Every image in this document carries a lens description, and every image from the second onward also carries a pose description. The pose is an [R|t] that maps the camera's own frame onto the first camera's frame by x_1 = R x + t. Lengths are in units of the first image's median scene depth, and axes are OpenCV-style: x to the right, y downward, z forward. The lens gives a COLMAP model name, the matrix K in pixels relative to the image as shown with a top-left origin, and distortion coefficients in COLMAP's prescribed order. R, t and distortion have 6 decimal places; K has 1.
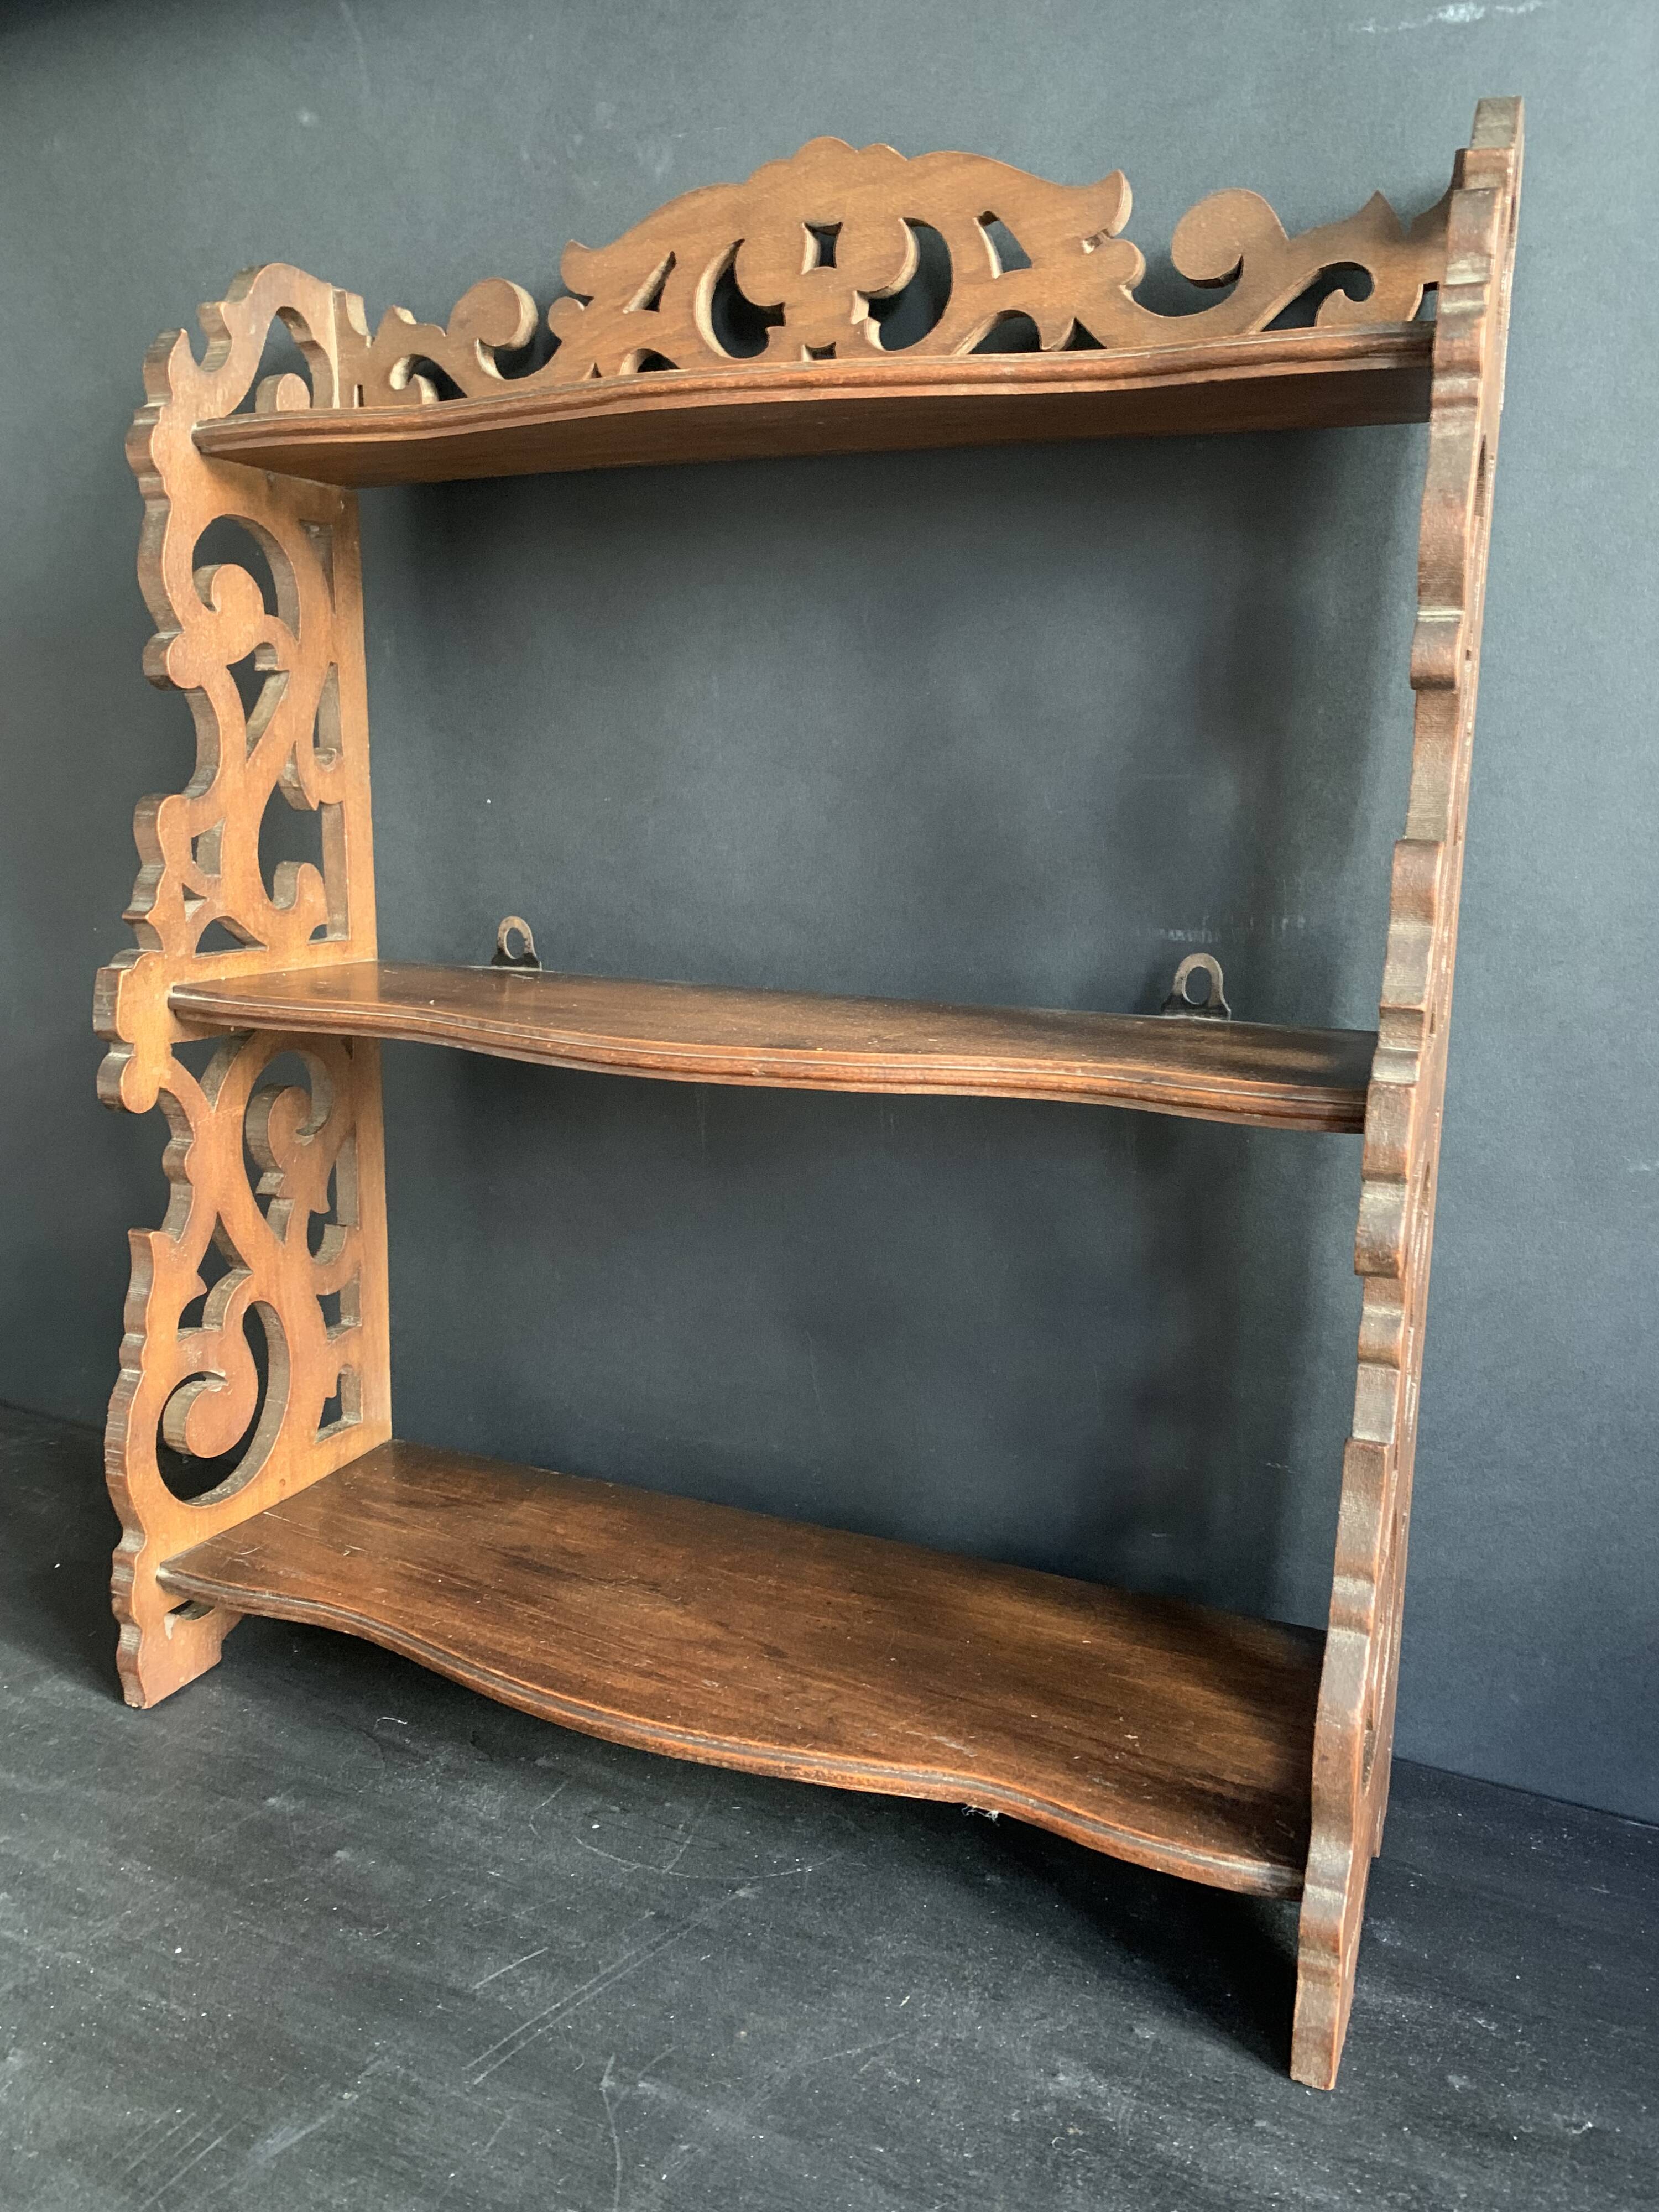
lens RADIAL K [[1713.0, 0, 828.5], [0, 1713.0, 1083.5], [0, 0, 1]] dist [0.012902, -0.016244]
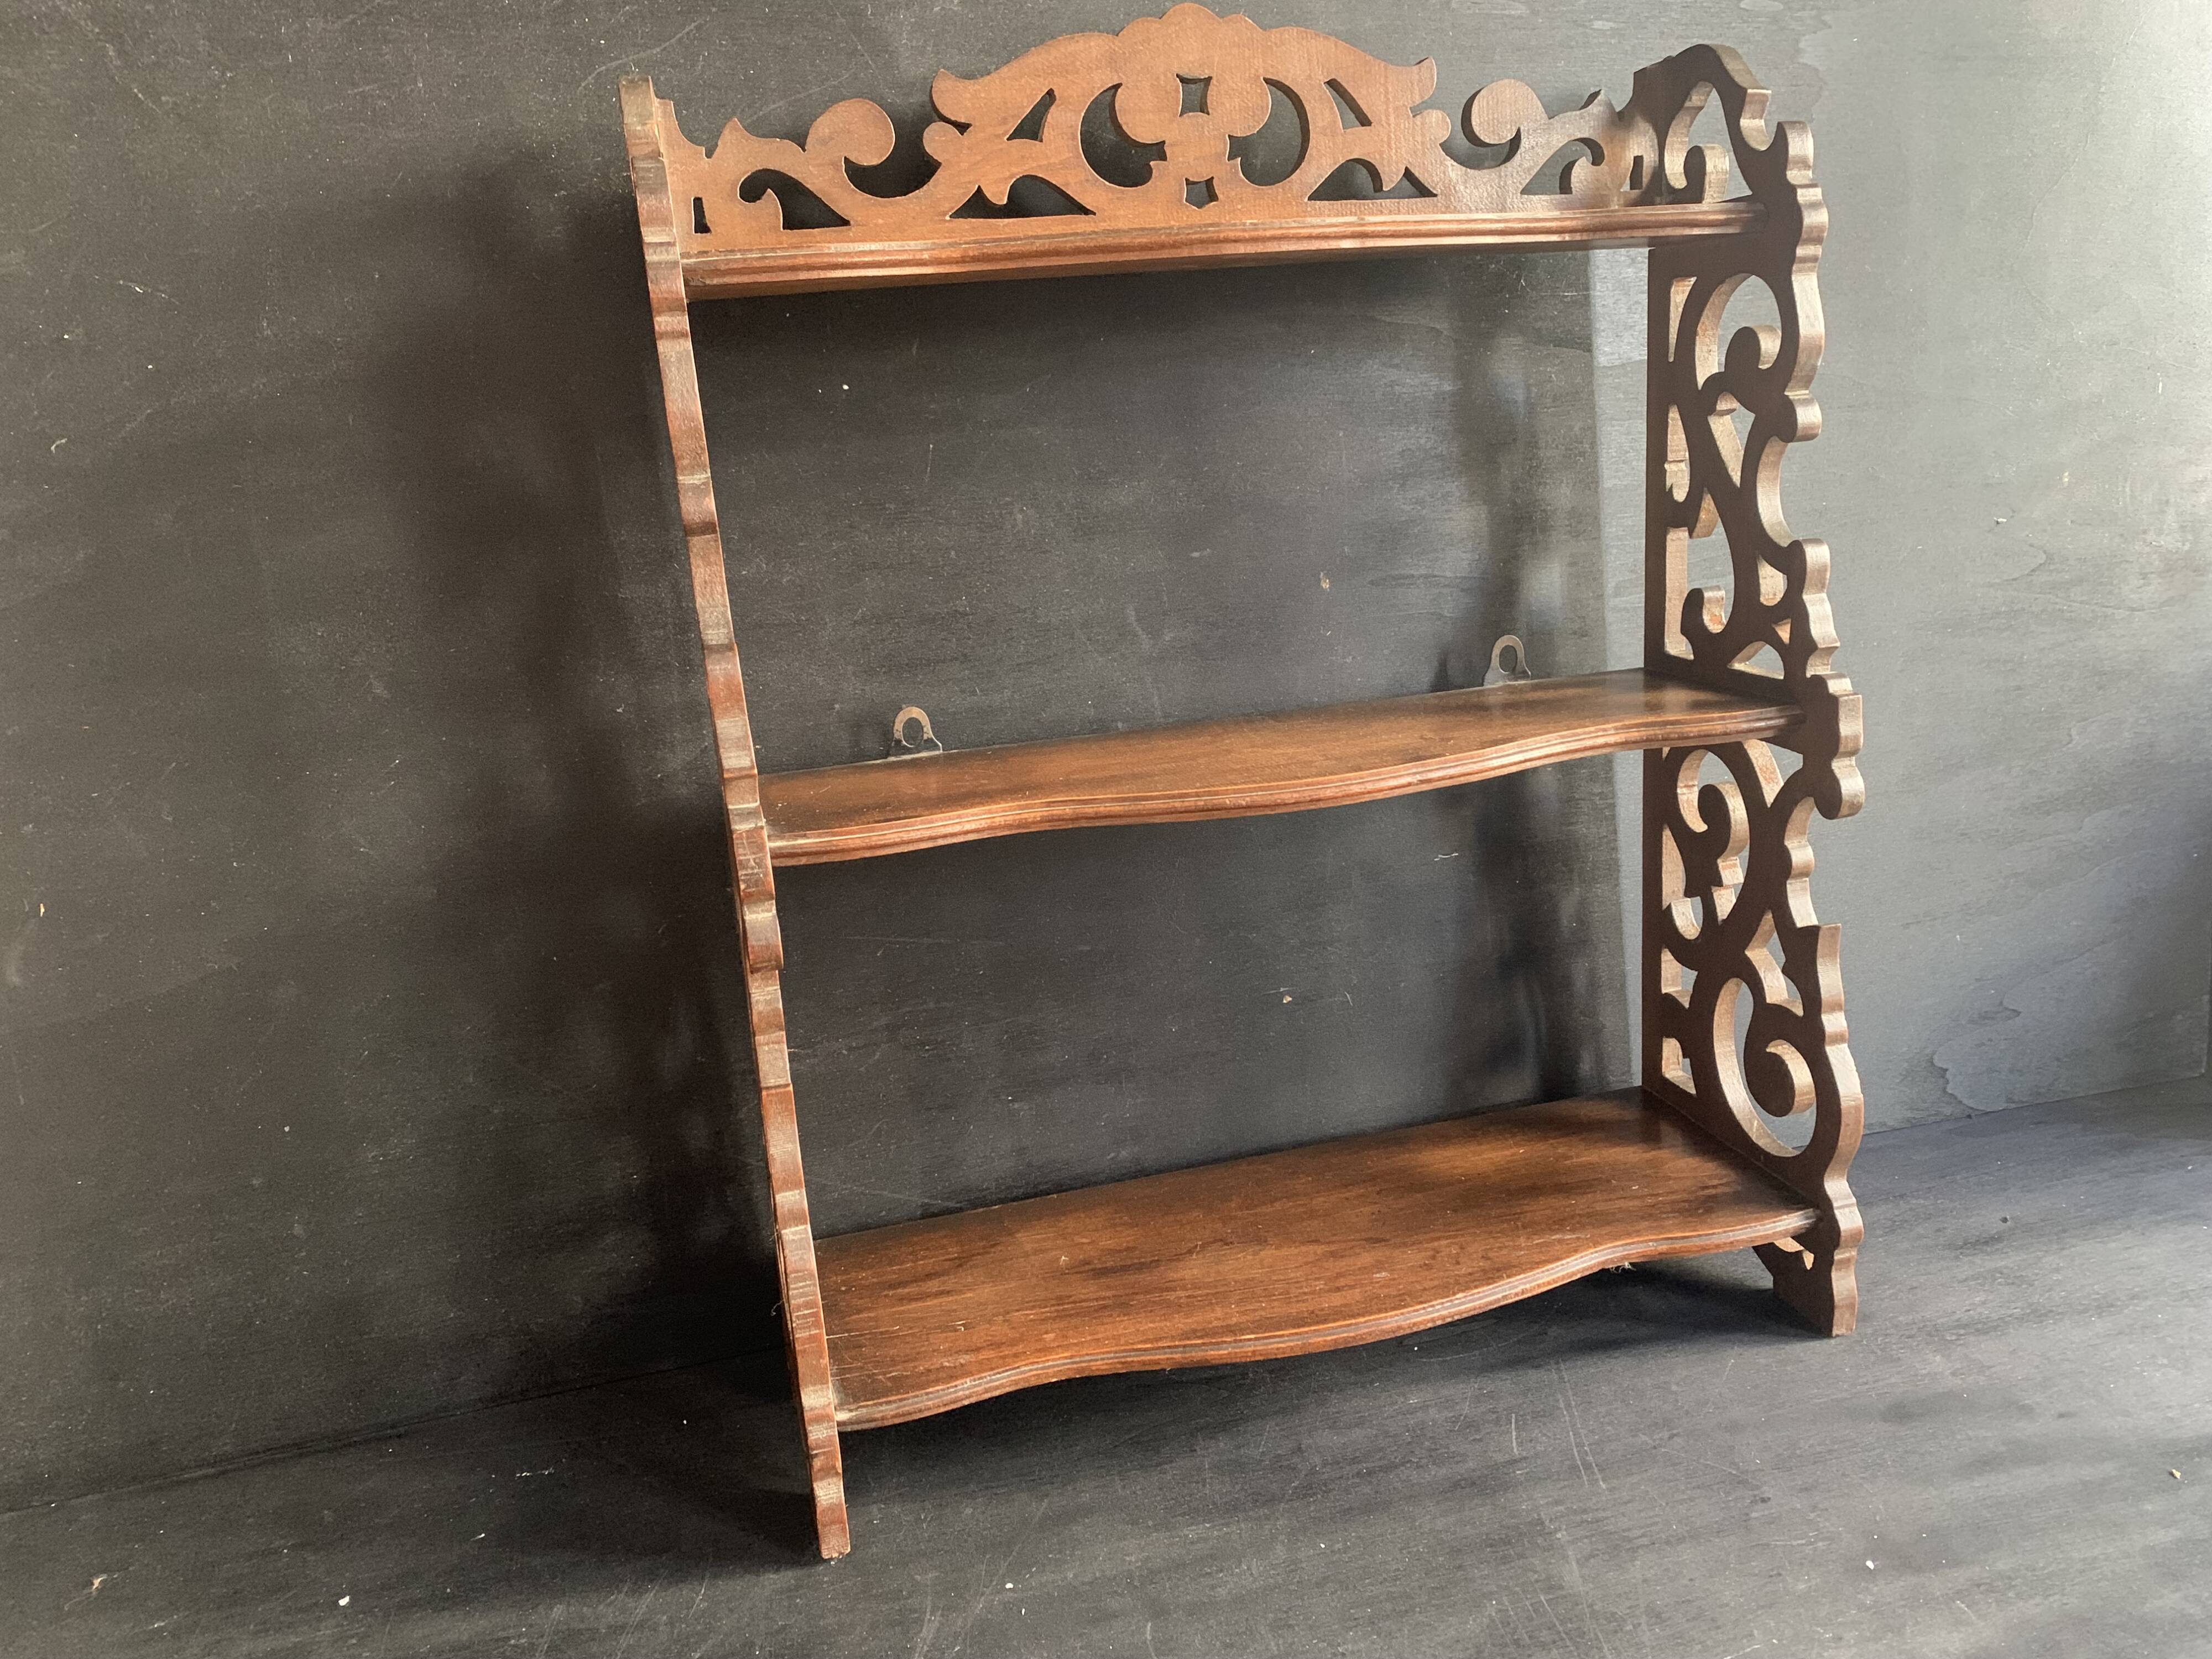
lens RADIAL K [[1713.0, 0, 1118.4], [0, 1713.0, 809.4], [0, 0, 1]] dist [0.012902, -0.016244]
pose [[0.774838, -0.218821, 0.593080, -0.797062], [0.194081, 0.975214, 0.106252, -0.135386], [-0.601630, 0.032778, 0.798102, 0.099485]]
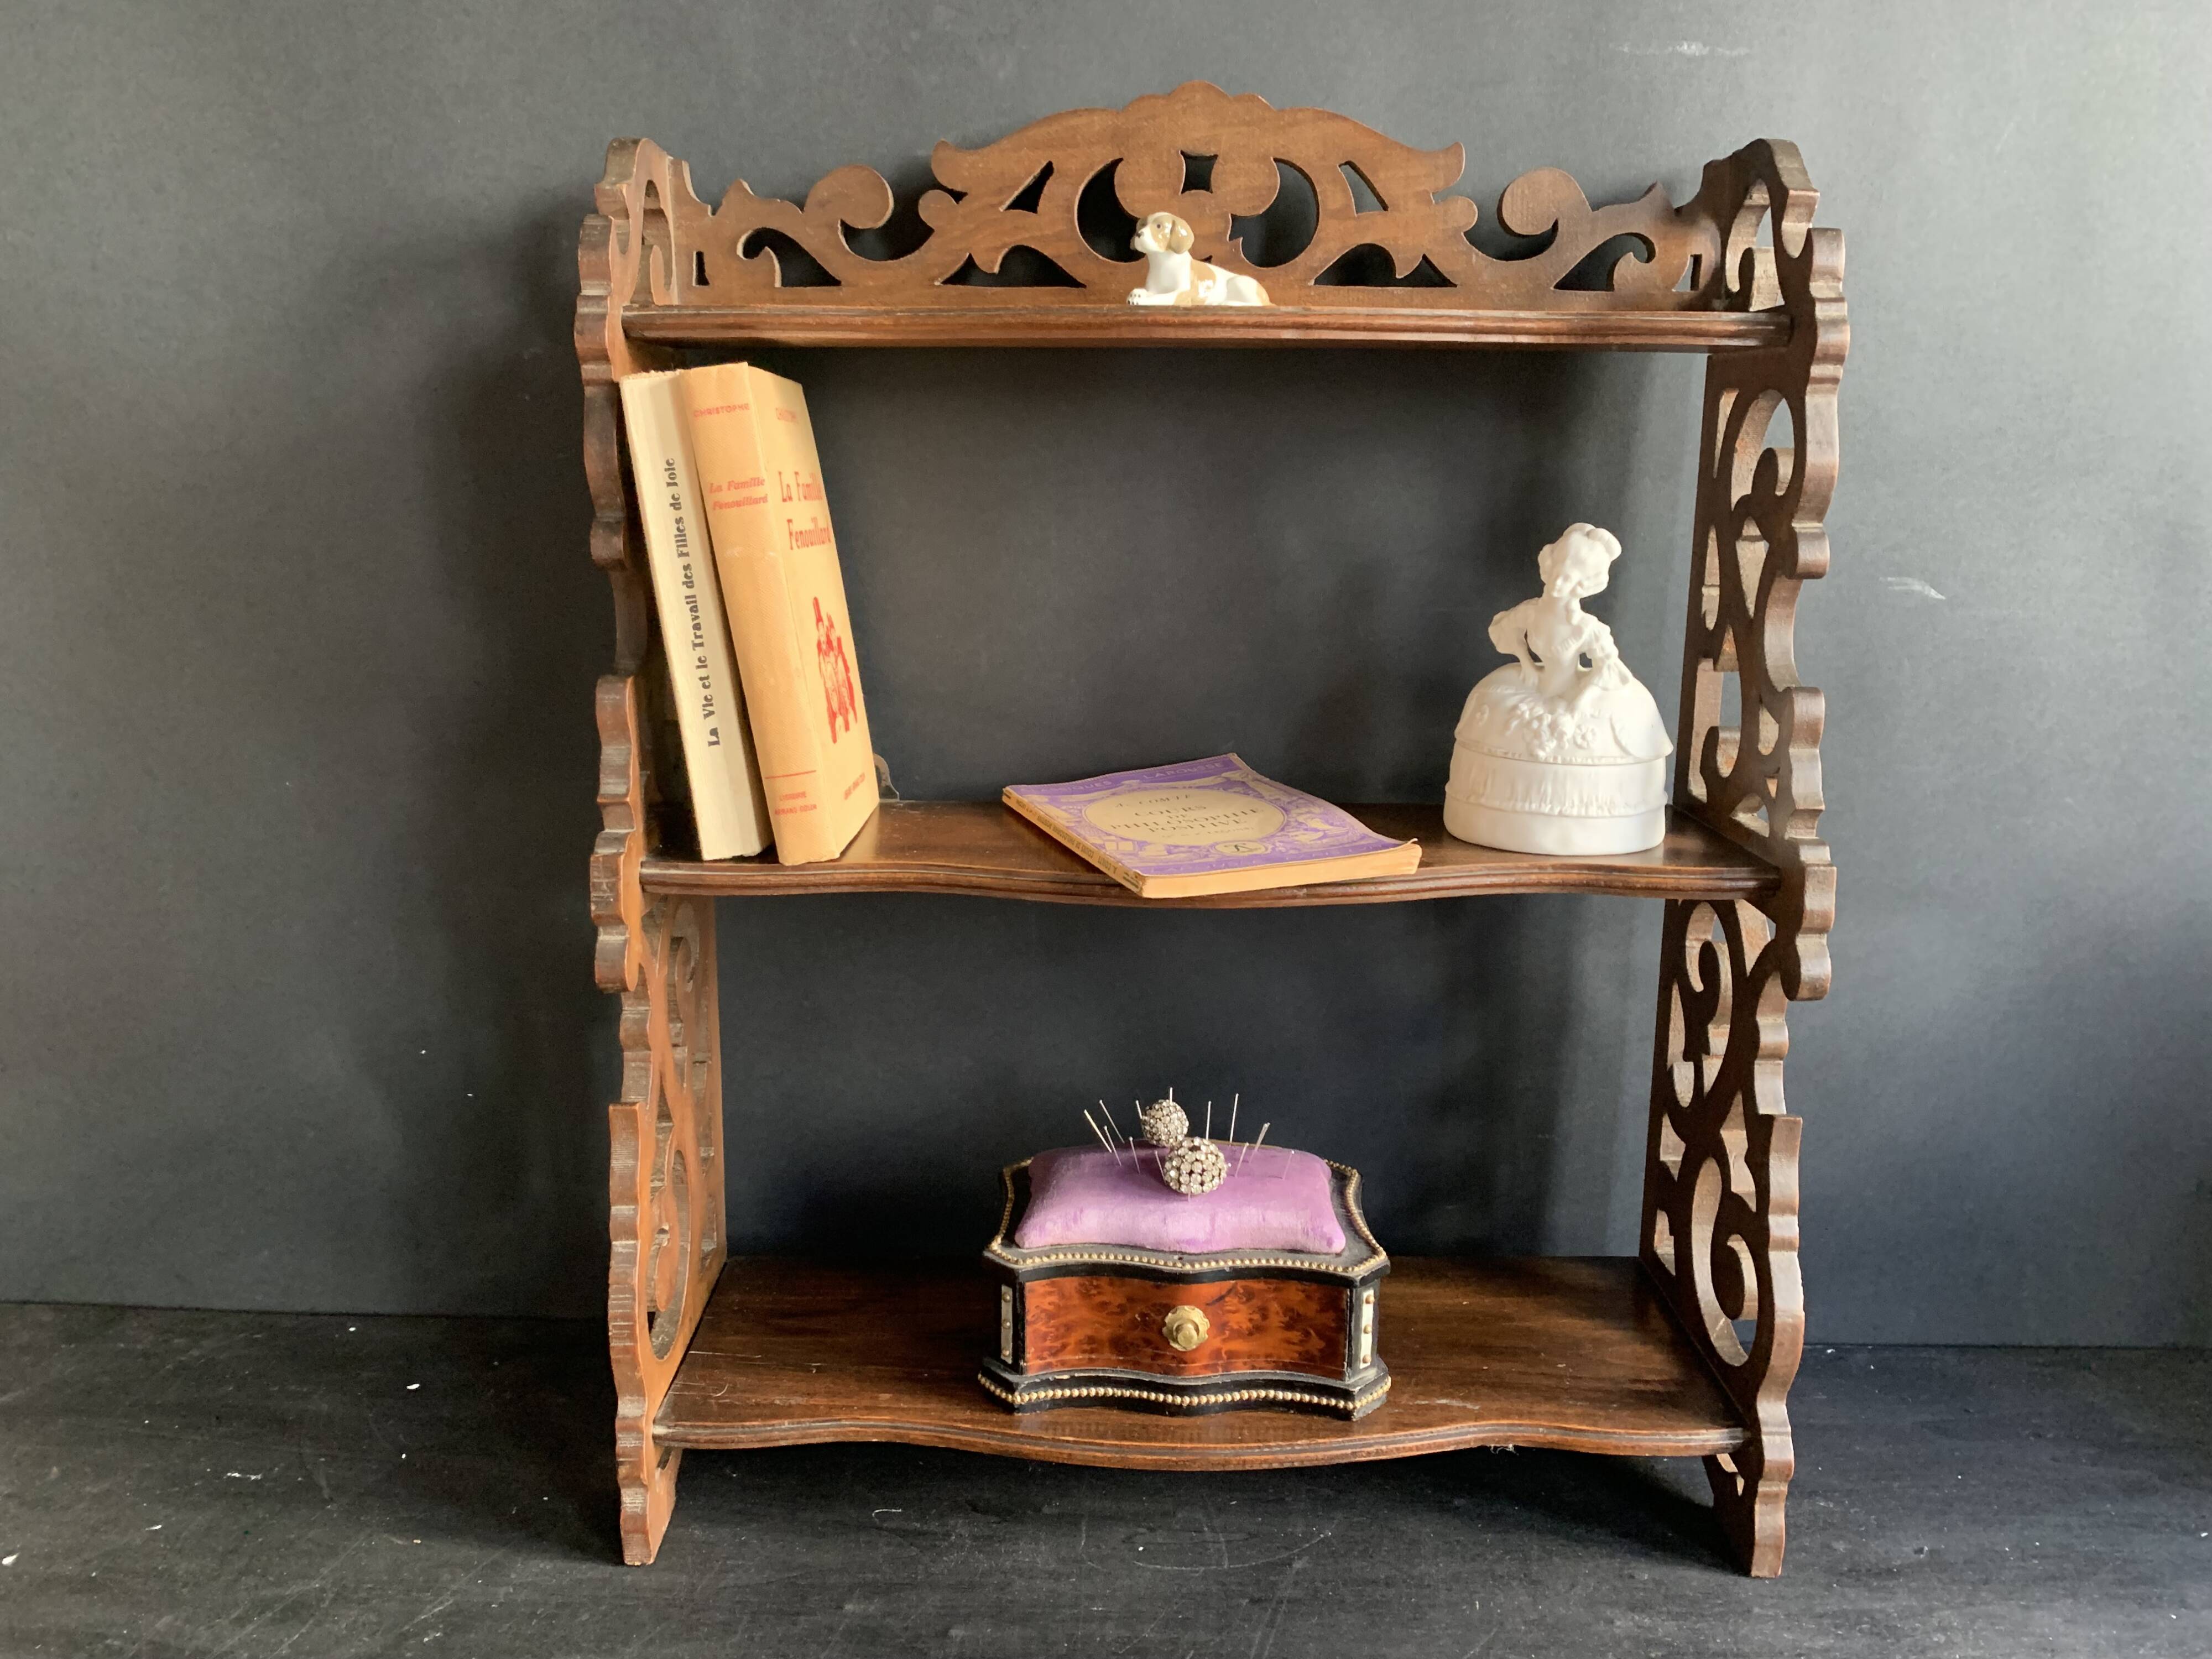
lens RADIAL K [[1713.0, 0, 1107.4], [0, 1713.0, 806.5], [0, 0, 1]] dist [0.012902, -0.016244]
pose [[0.912362, -0.097857, 0.397516, -0.527680], [0.084625, 0.995120, 0.050742, -0.117186], [-0.400541, -0.012656, 0.916191, -0.041978]]
